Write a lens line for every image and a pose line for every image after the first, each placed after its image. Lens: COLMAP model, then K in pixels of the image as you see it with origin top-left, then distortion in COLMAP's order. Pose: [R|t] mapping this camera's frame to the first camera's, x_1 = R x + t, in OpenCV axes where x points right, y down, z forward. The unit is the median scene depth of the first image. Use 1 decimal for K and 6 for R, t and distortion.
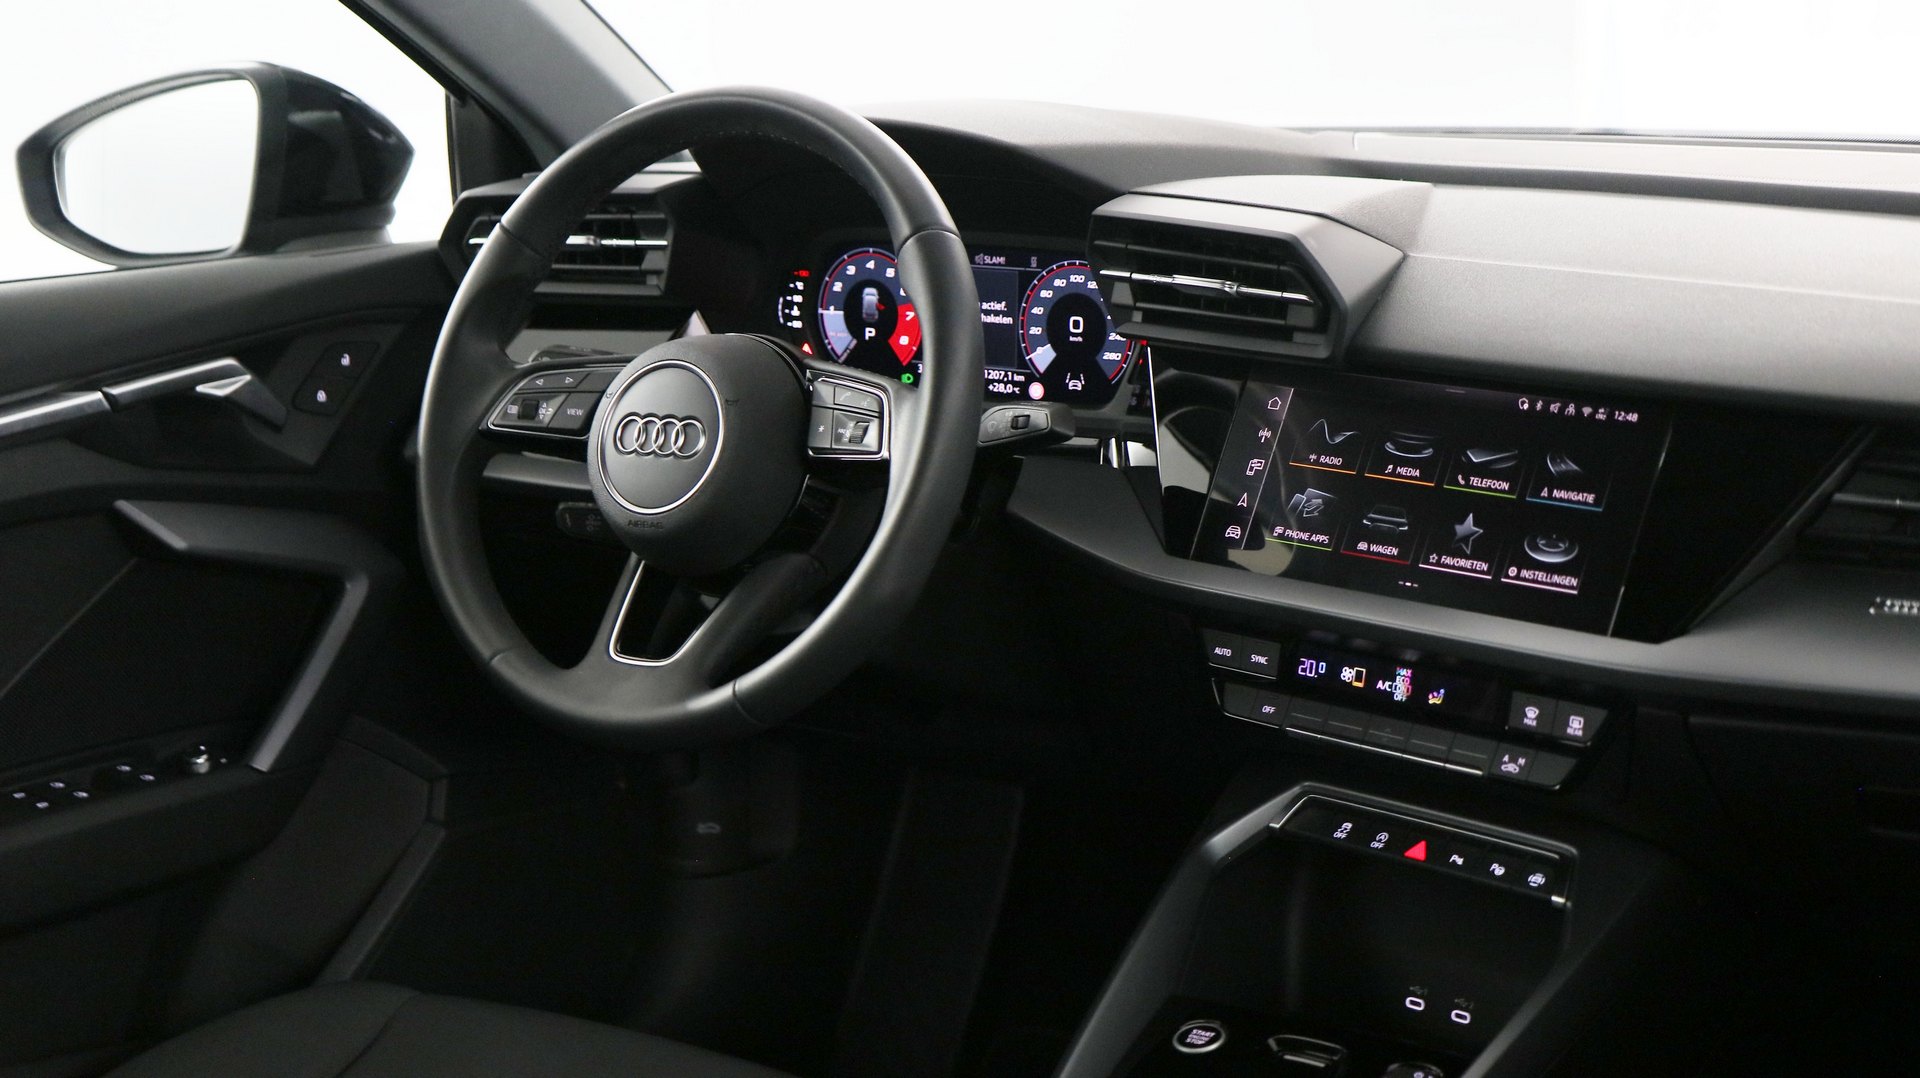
lens RADIAL K [[2901.3, 0, 957.4], [0, 2901.3, 545.4], [0, 0, 1]] dist [0.004215, 0.000000]
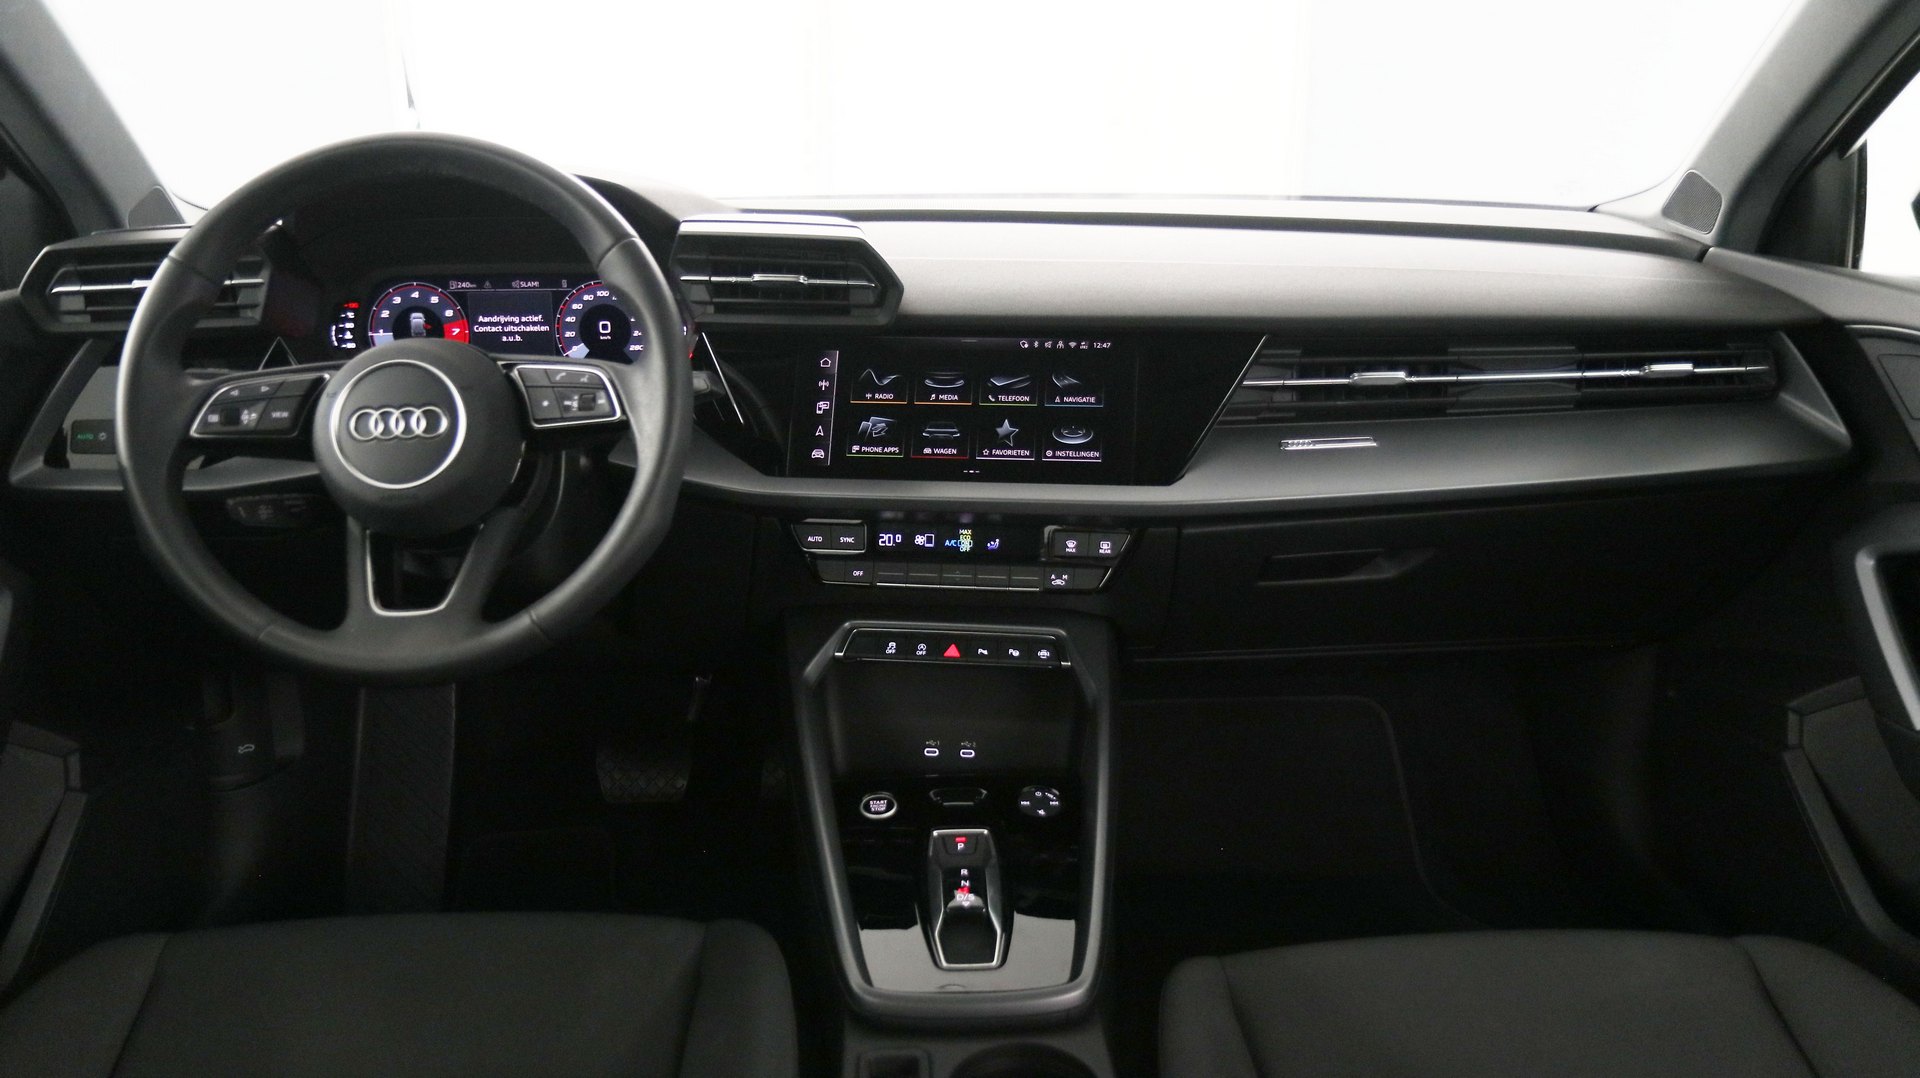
lens RADIAL K [[1476.9, 0, 951.8], [0, 1476.9, 551.6], [0, 0, 1]] dist [-0.018790, 0.018837]
pose [[0.800071, -0.140192, 0.583295, -0.273829], [0.118610, 0.990084, 0.075272, -0.003781], [-0.588063, 0.008962, 0.808765, 0.366380]]
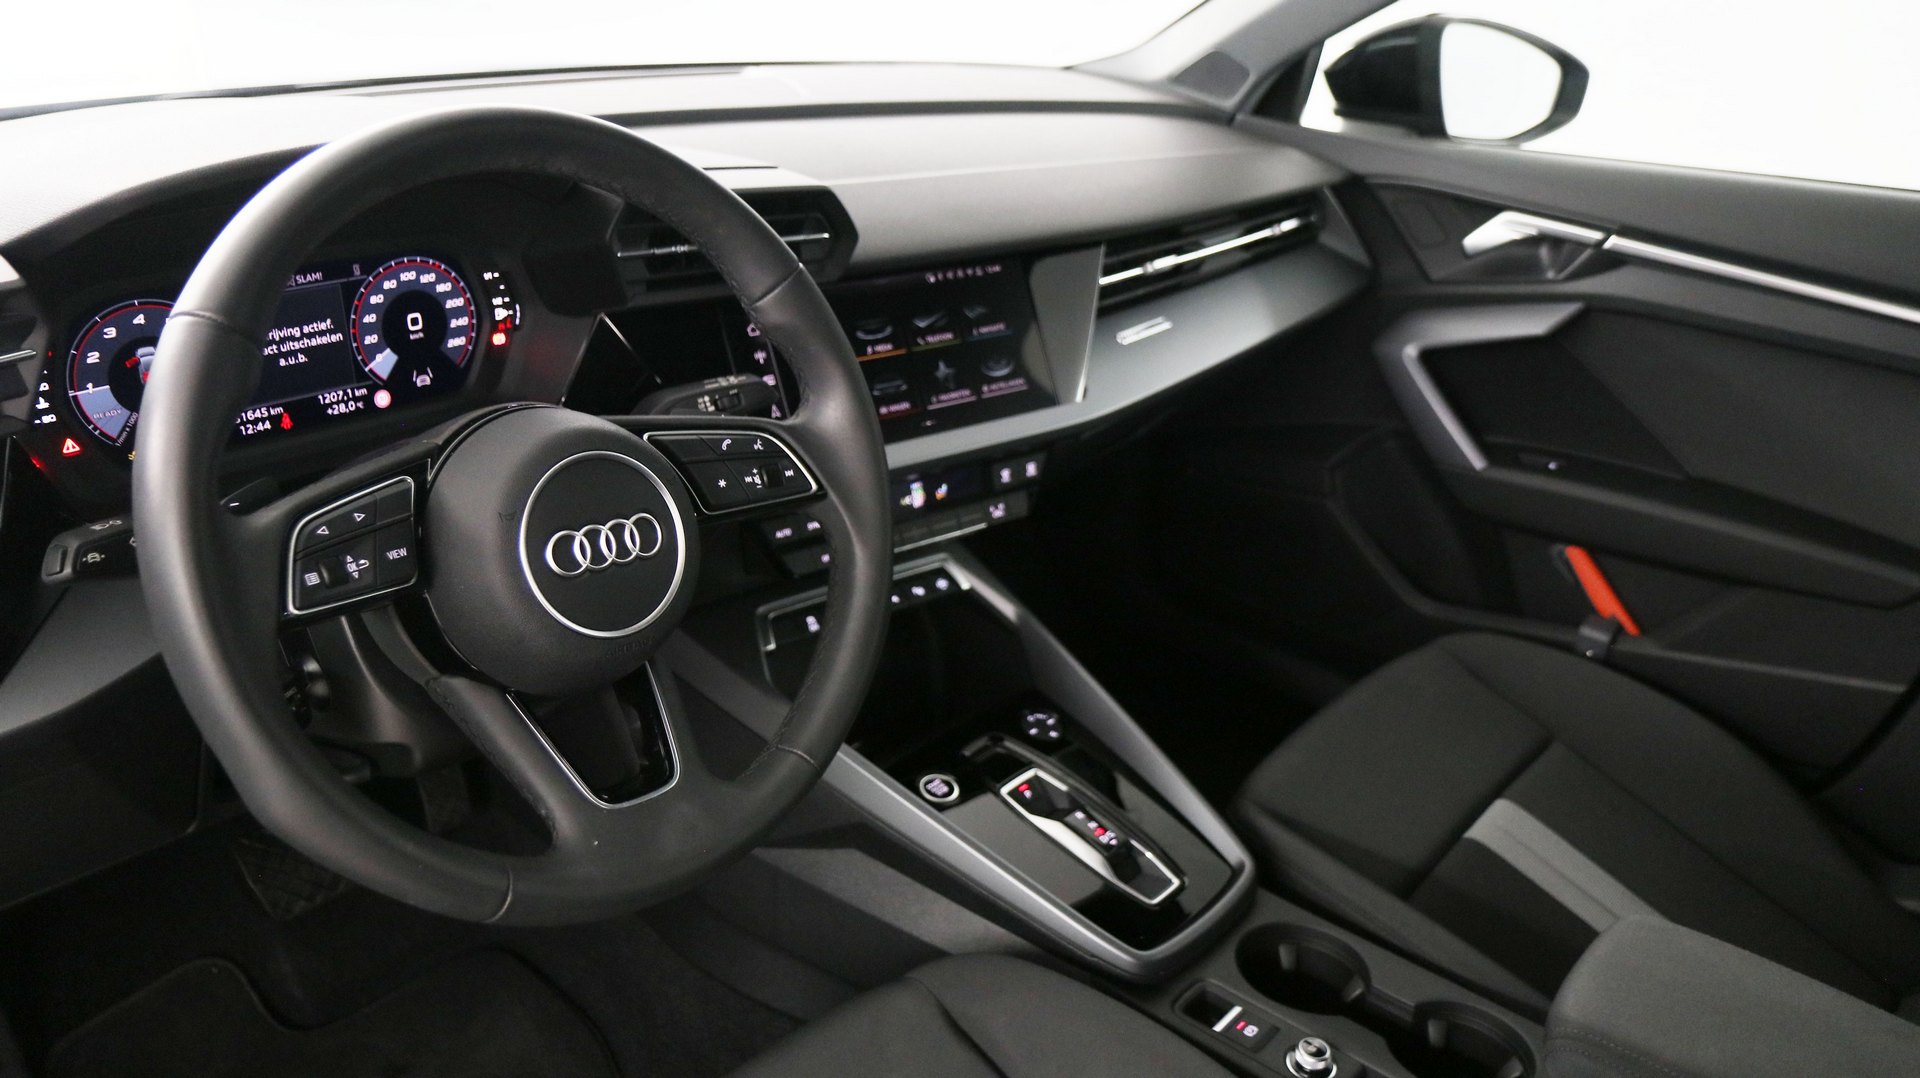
lens RADIAL K [[1435.1, 0, 942.3], [0, 1435.1, 551.2], [0, 0, 1]] dist [-0.006483, -0.014575]
pose [[0.120187, -0.380760, 0.916830, -0.460502], [0.175318, 0.917150, 0.357911, -0.162206], [-0.977148, 0.117720, 0.176983, 0.809486]]
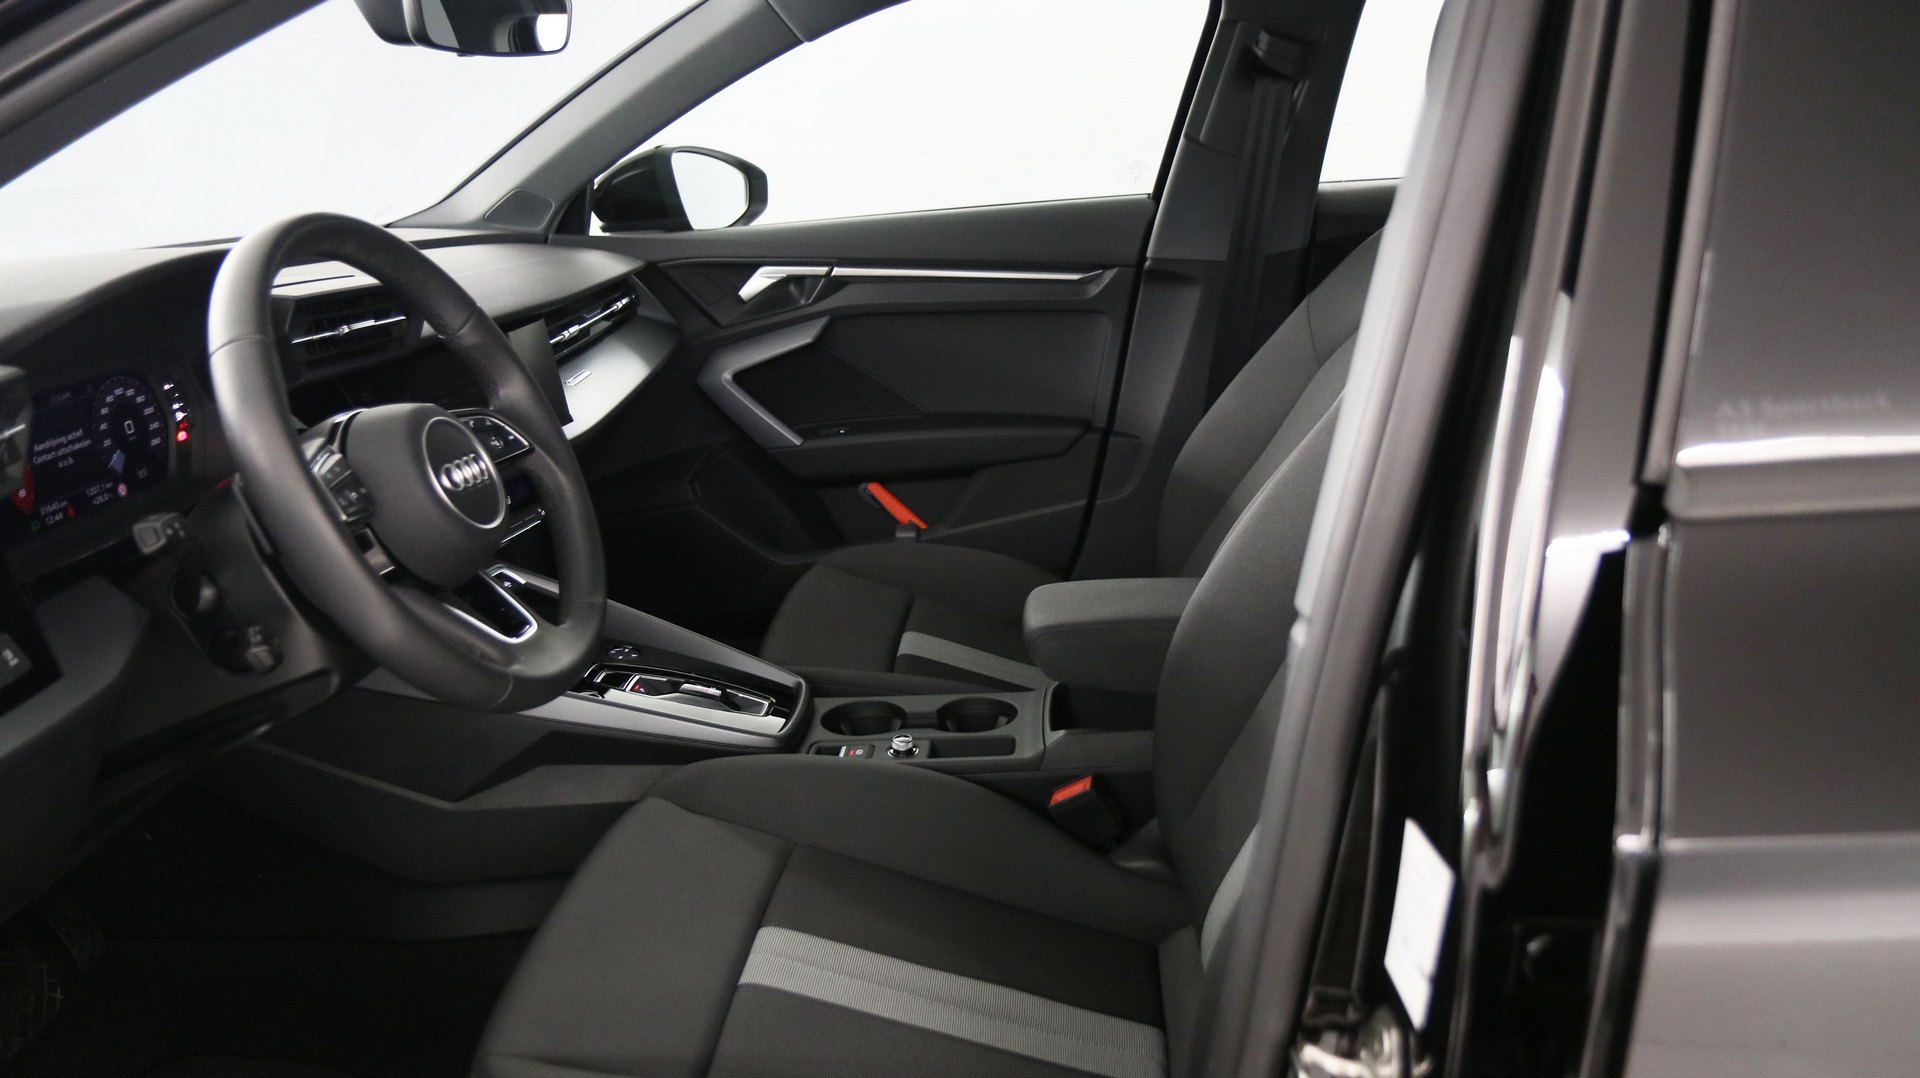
lens RADIAL K [[1476.9, 0, 1000.1], [0, 1476.9, 518.1], [0, 0, 1]] dist [-0.018790, 0.018837]
pose [[-0.521272, -0.181943, 0.833770, -0.762729], [0.255660, 0.898841, 0.355981, -0.187163], [-0.814195, 0.398725, -0.422026, 1.064941]]
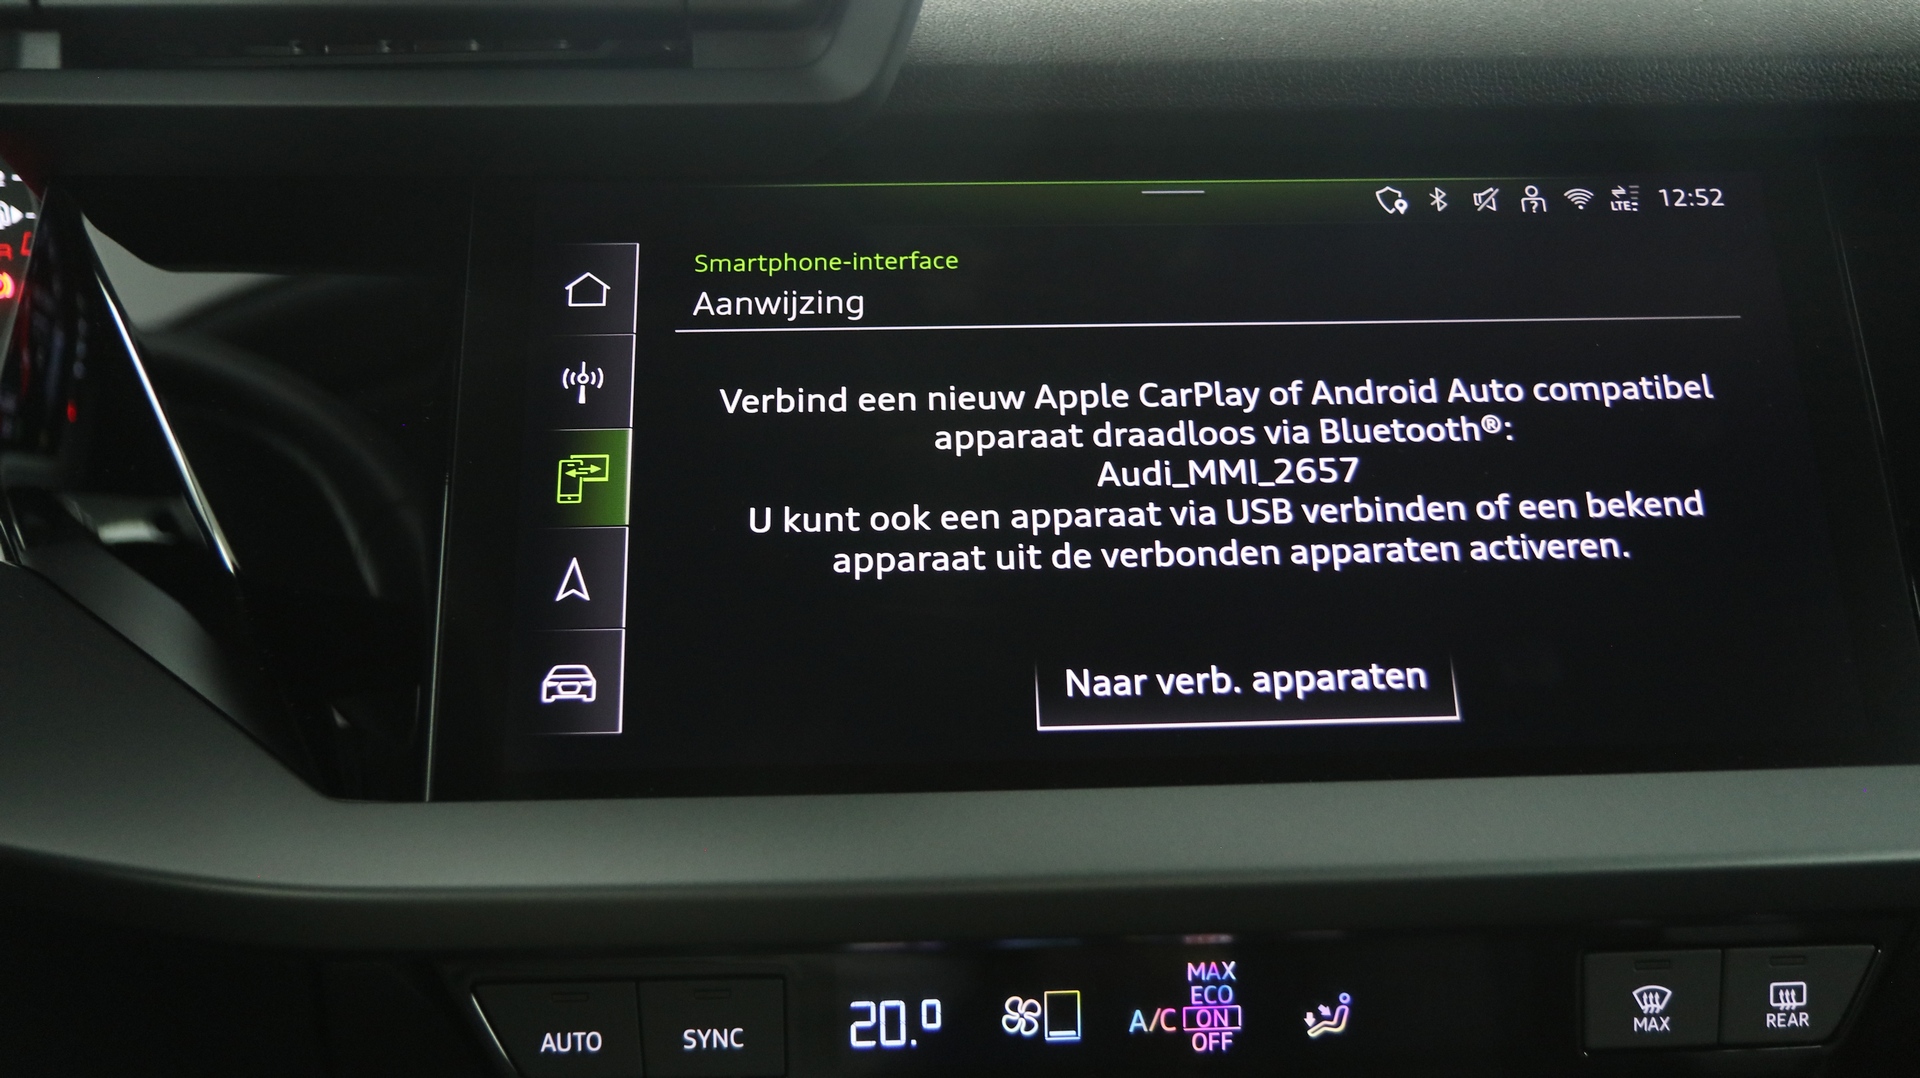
lens RADIAL K [[1476.9, 0, 951.7], [0, 1476.9, 533.9], [0, 0, 1]] dist [-0.018790, 0.018837]
pose [[0.682410, -0.147685, 0.715895, 0.009125], [0.153379, 0.986504, 0.057306, -0.023215], [-0.714697, 0.070697, 0.695852, 0.831843]]
